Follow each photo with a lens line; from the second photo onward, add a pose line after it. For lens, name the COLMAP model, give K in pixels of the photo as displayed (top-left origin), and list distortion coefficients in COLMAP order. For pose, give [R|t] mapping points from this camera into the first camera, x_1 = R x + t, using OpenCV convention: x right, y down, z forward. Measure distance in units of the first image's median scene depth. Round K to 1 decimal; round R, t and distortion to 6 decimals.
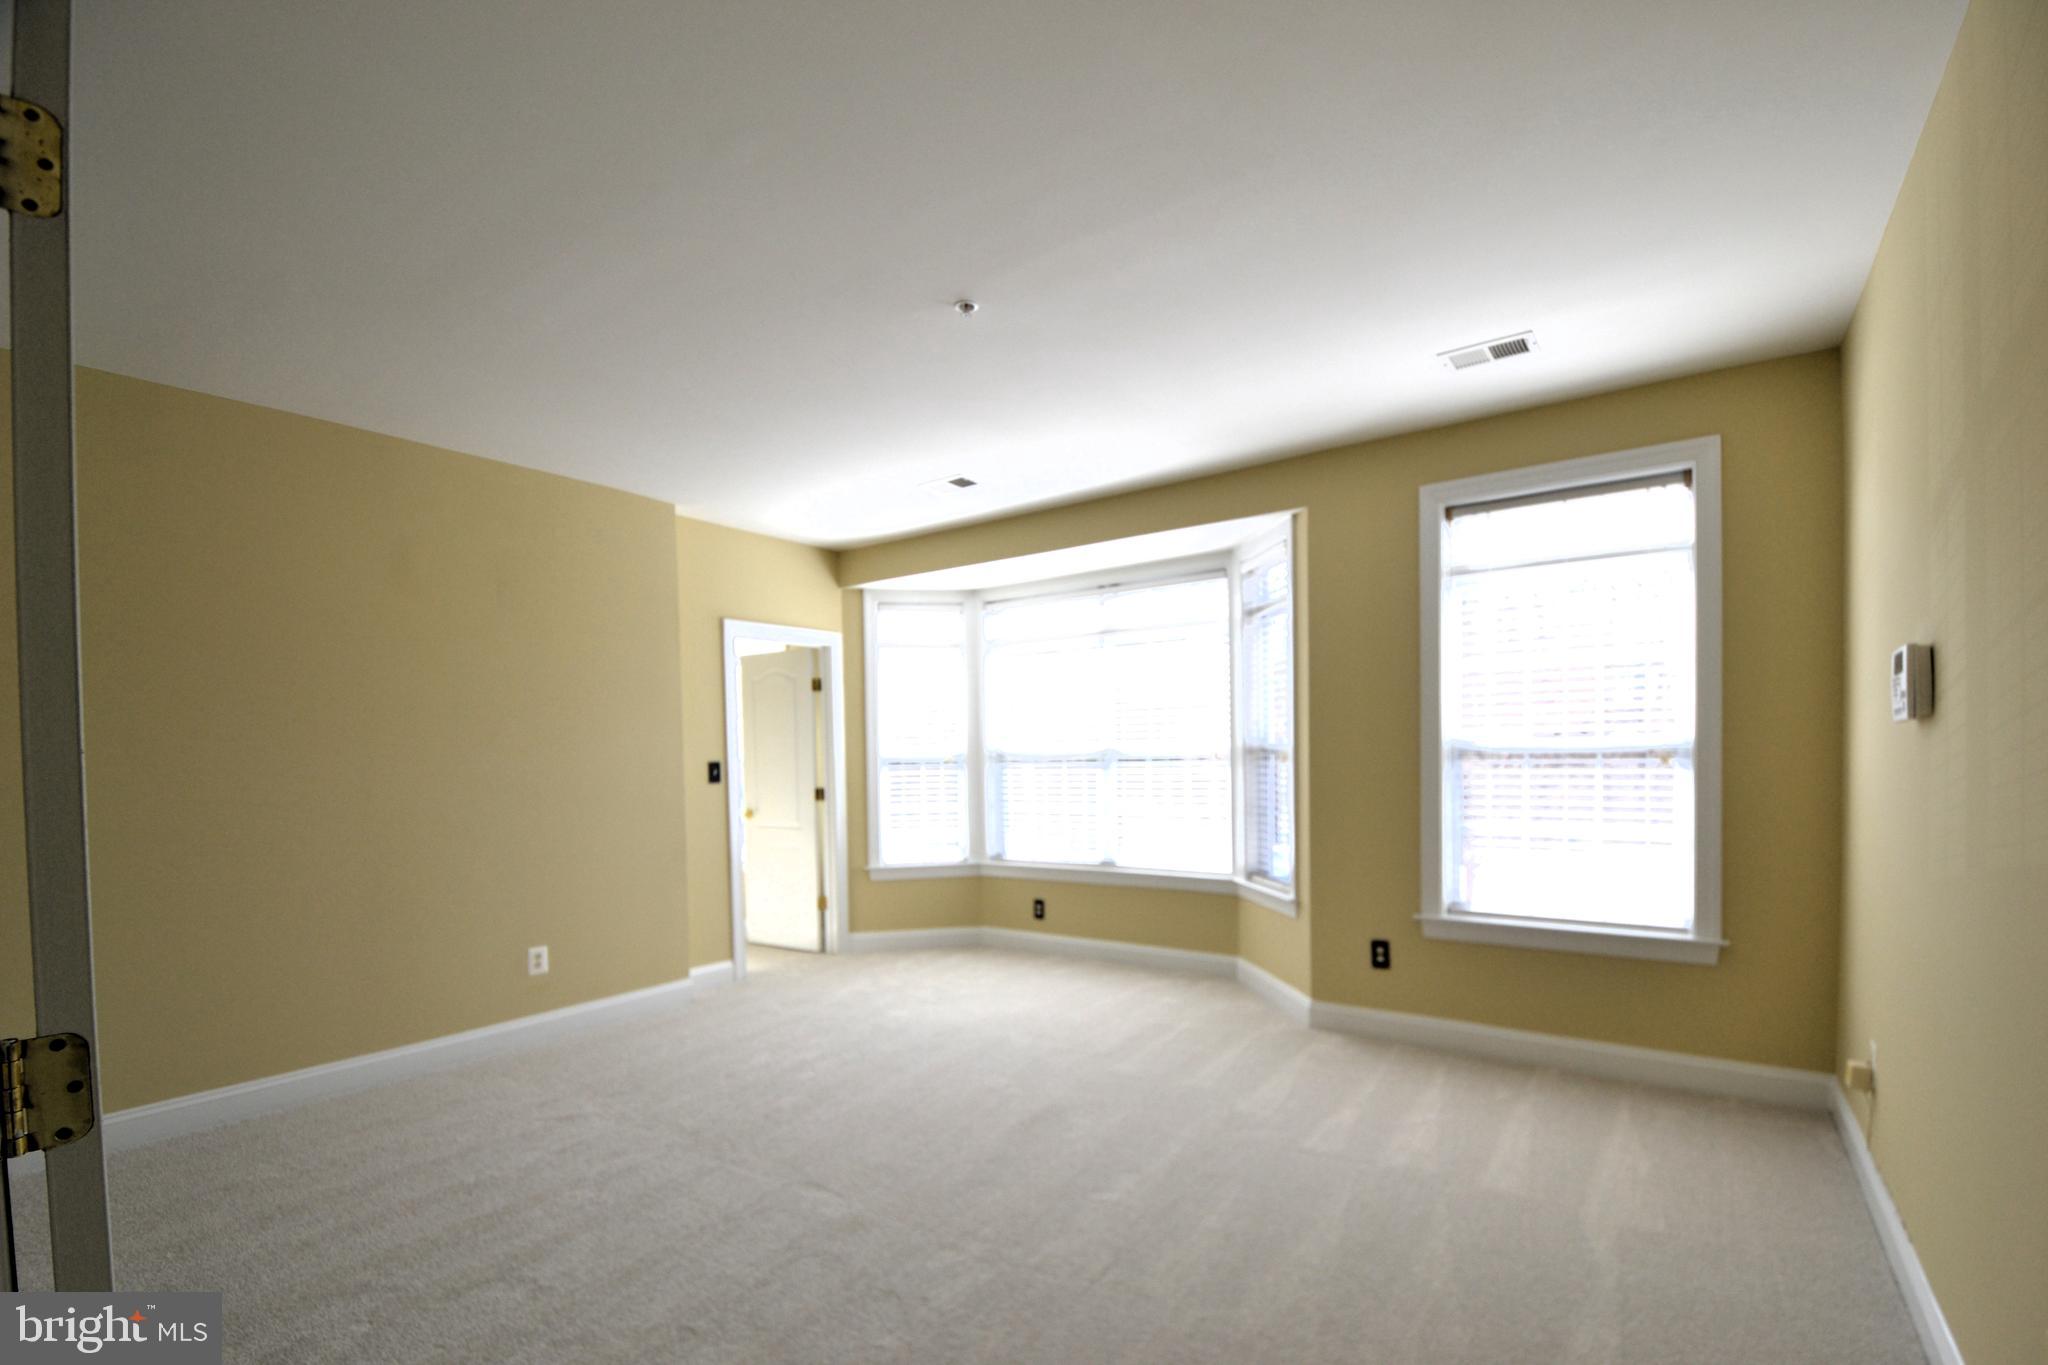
lens RADIAL K [[894.5, 0, 1039.8], [0, 894.5, 791.4], [0, 0, 1]] dist [0.007000, -0.015330]
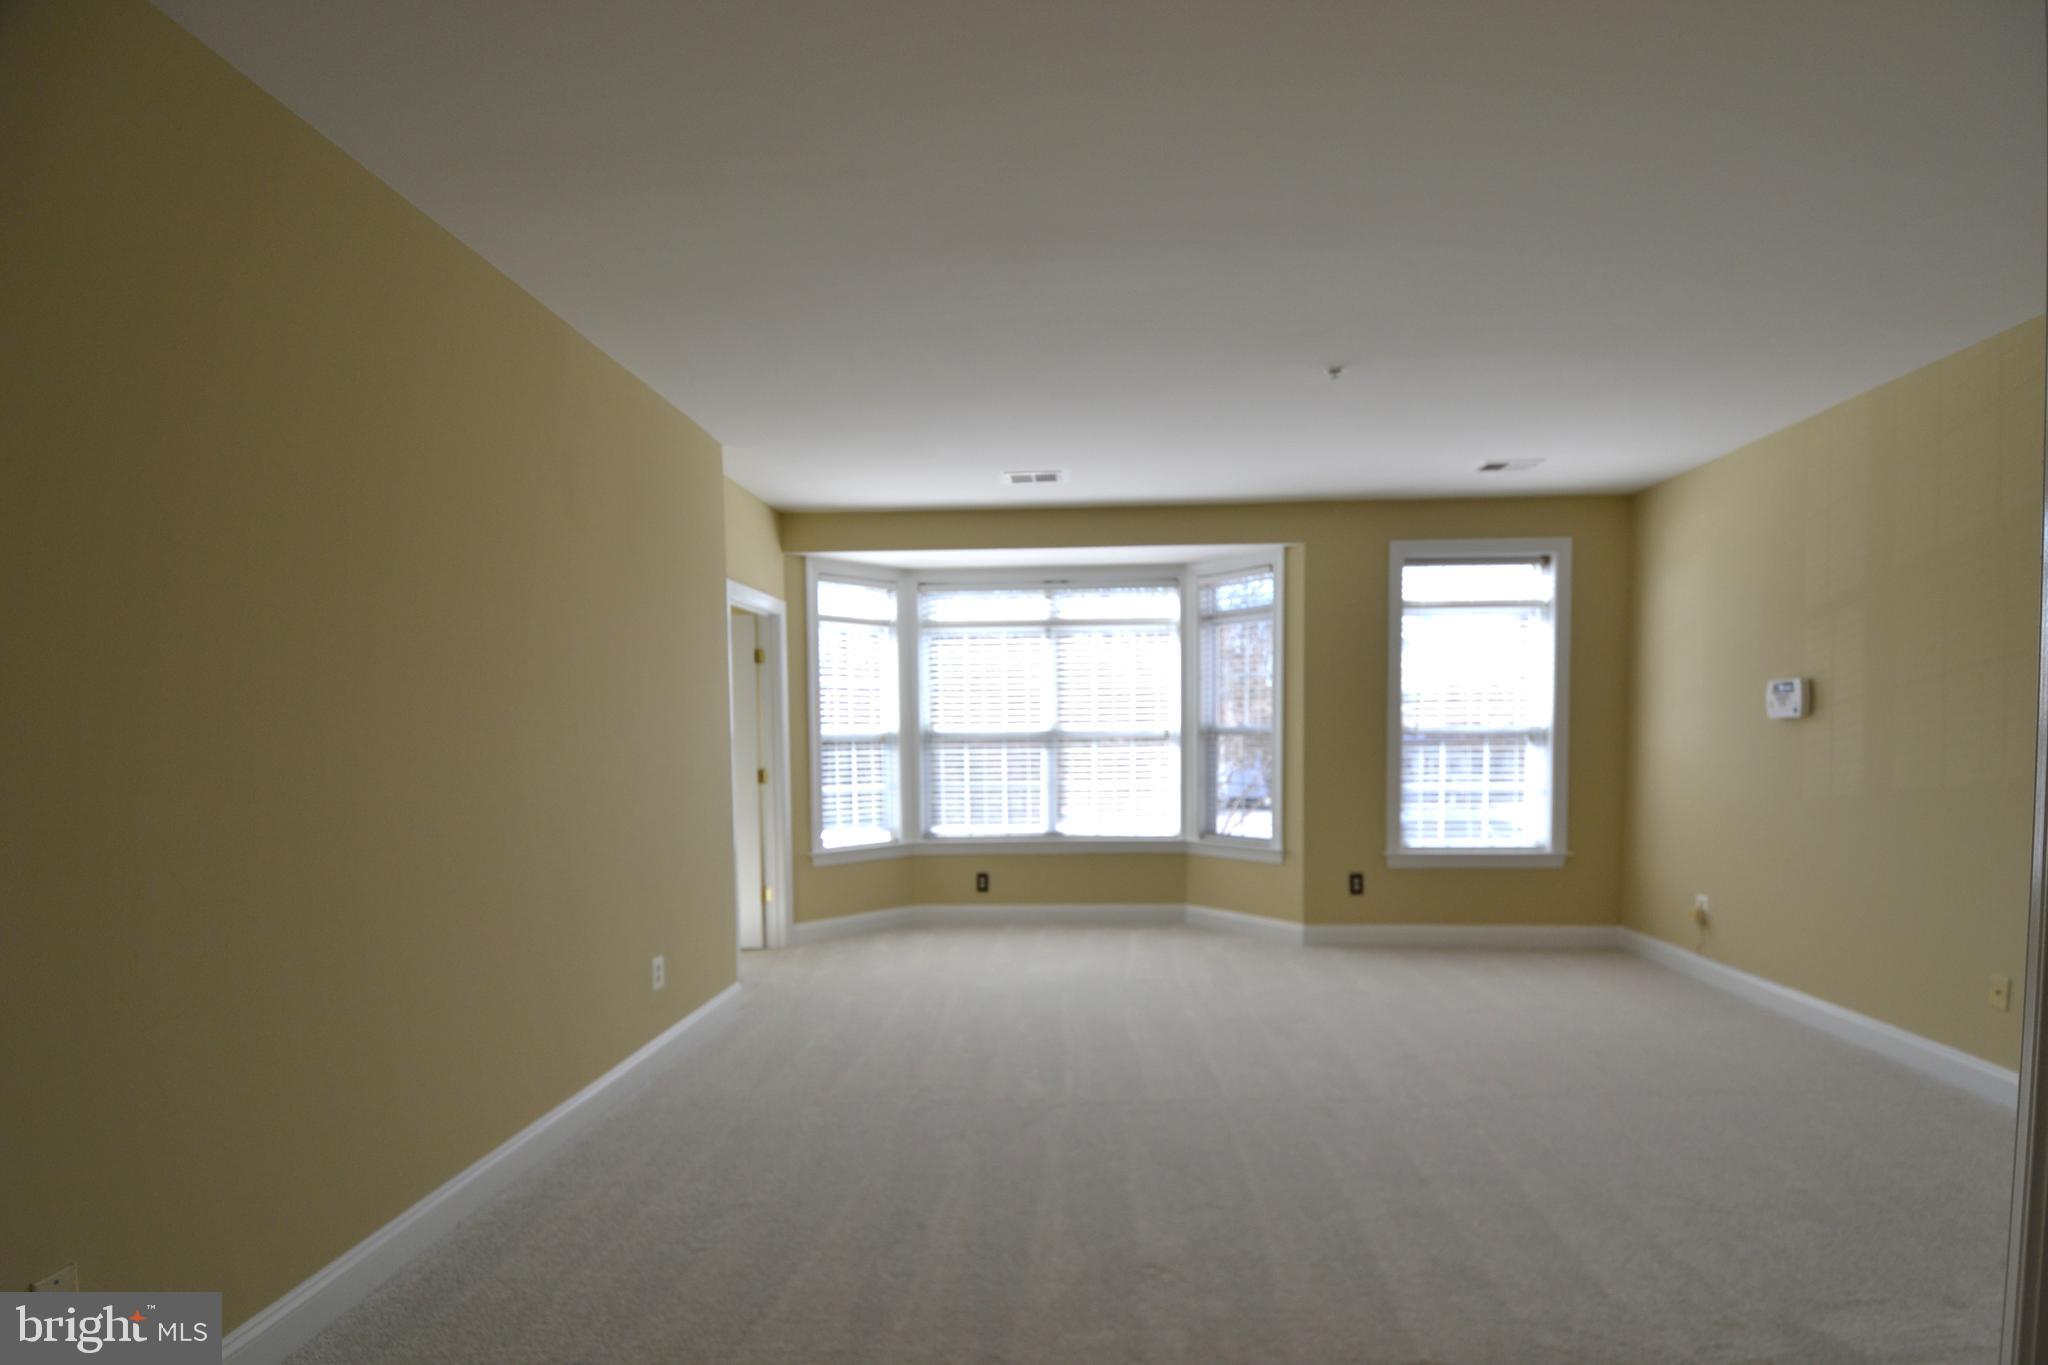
lens RADIAL K [[894.5, 0, 1059.5], [0, 894.5, 774.8], [0, 0, 1]] dist [0.007000, -0.015330]
pose [[0.850377, -0.016386, 0.525919, -0.534393], [0.017336, 0.999845, 0.003120, 0.004932], [-0.525889, 0.006464, 0.850529, 0.070098]]
